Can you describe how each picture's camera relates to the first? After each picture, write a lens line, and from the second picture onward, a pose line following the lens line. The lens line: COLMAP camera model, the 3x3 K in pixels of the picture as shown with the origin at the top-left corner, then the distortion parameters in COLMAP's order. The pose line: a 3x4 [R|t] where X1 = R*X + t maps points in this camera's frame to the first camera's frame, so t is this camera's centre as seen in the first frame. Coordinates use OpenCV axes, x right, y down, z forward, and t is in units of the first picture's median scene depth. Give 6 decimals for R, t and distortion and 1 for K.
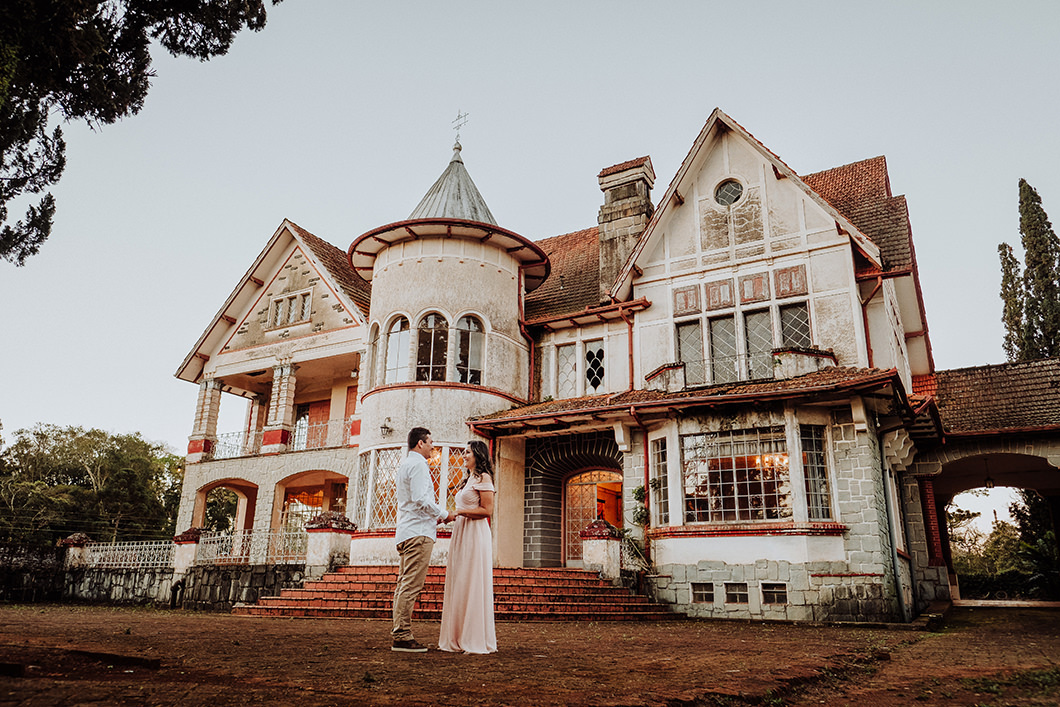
lens RADIAL K [[757.2, 0, 530.0], [0, 757.2, 353.5], [0, 0, 1]] dist [-0.002317, 0.000667]
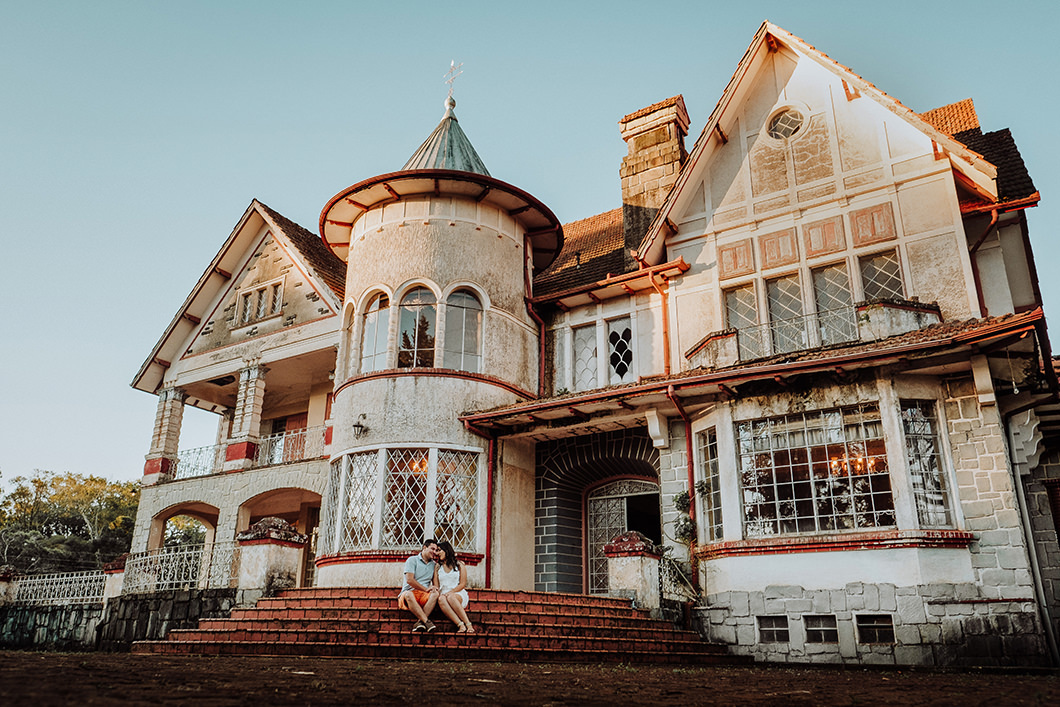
lens RADIAL K [[800.7, 0, 505.9], [0, 800.7, 365.0], [0, 0, 1]] dist [-0.005579, 0.002294]
pose [[0.998096, -0.019476, -0.058518, 0.014785], [0.017093, 0.999015, -0.040955, 0.069144], [0.059258, 0.039877, 0.997446, 0.157276]]
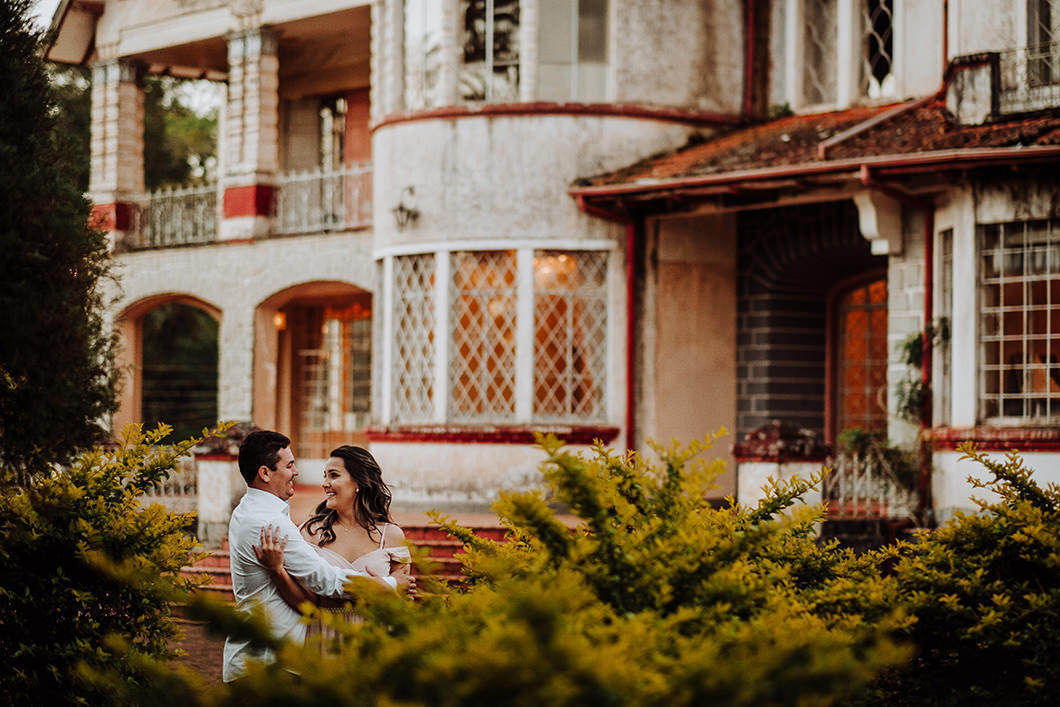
lens RADIAL K [[2581.7, 0, 530.0], [0, 2581.7, 353.5], [0, 0, 1]] dist [0.127228, -0.220267]
pose [[0.939588, -0.021378, -0.341639, 0.403620], [0.110312, 0.963713, 0.243082, -0.185189], [0.324045, -0.266084, 0.907851, -0.405335]]
